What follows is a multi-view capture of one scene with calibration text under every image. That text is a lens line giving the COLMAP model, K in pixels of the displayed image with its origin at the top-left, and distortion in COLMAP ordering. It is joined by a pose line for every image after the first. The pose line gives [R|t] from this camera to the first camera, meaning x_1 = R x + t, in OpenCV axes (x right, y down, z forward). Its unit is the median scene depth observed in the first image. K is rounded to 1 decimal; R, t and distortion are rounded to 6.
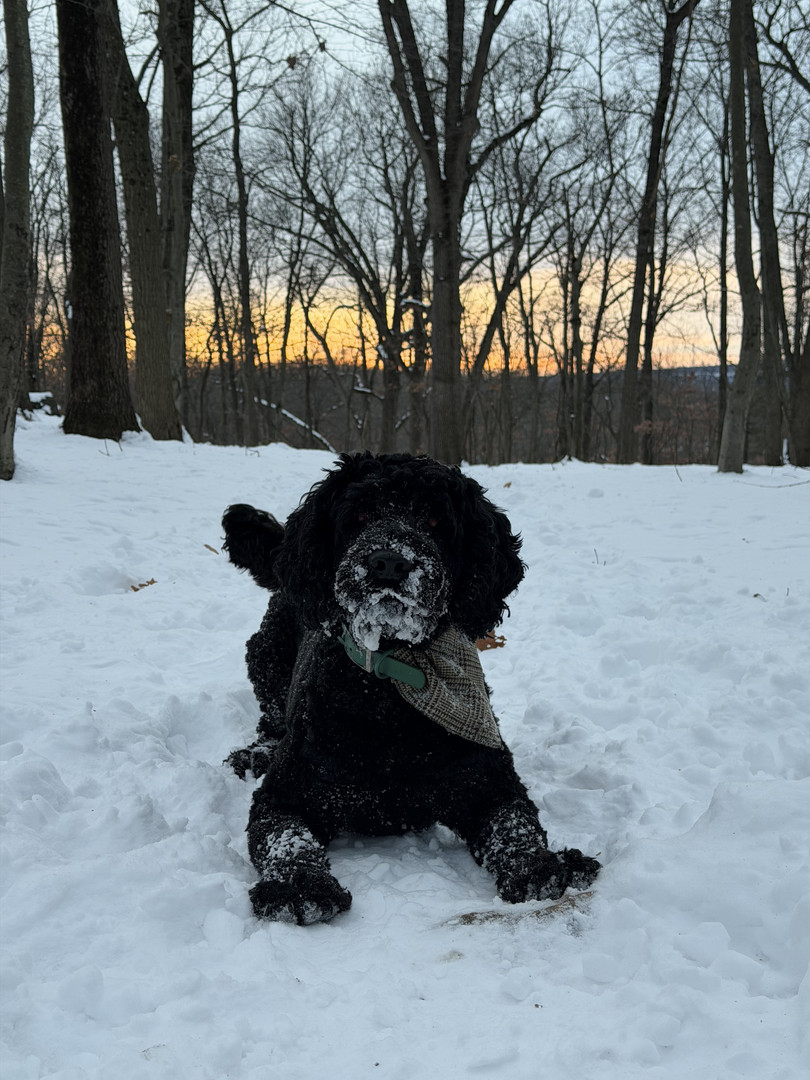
lens RADIAL K [[1514.3, 0, 402.5], [0, 1514.3, 539.9], [0, 0, 1]] dist [0.152992, -0.354693]
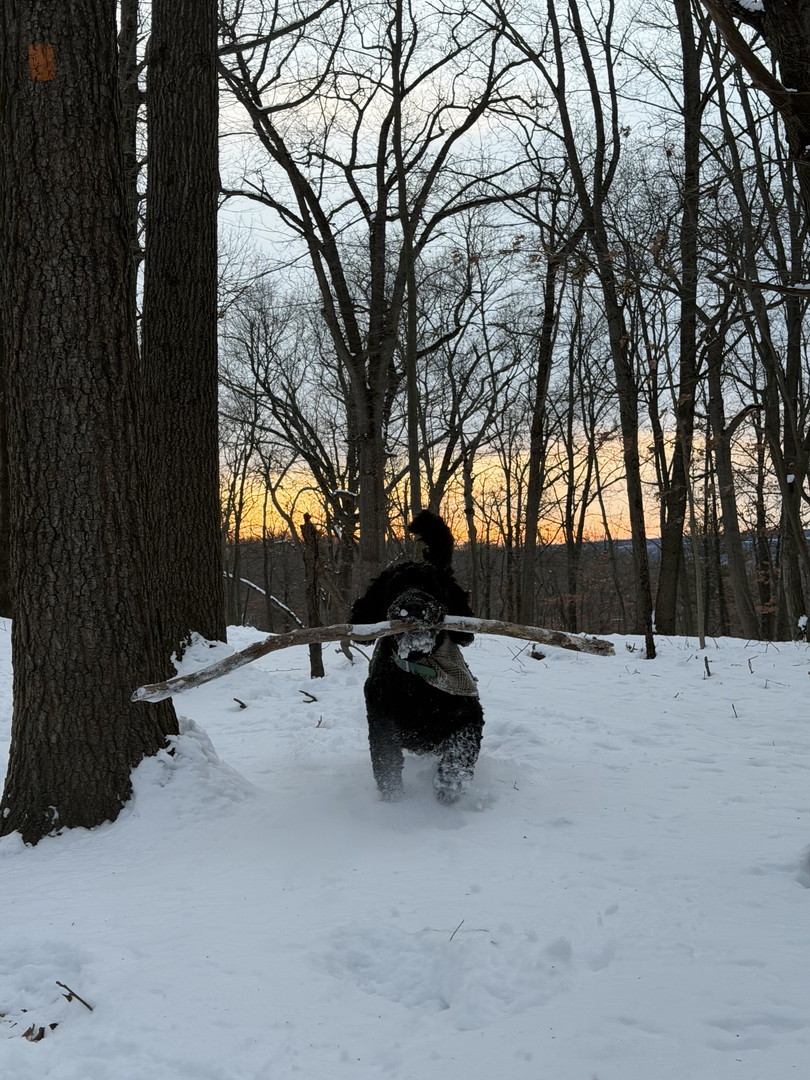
lens RADIAL K [[1524.7, 0, 417.1], [0, 1524.7, 539.3], [0, 0, 1]] dist [0.167195, -0.443880]
pose [[0.999965, -0.003947, 0.007399, 0.036763], [0.004736, 0.993951, -0.109725, 0.003688], [-0.006921, 0.109757, 0.993934, -0.098006]]
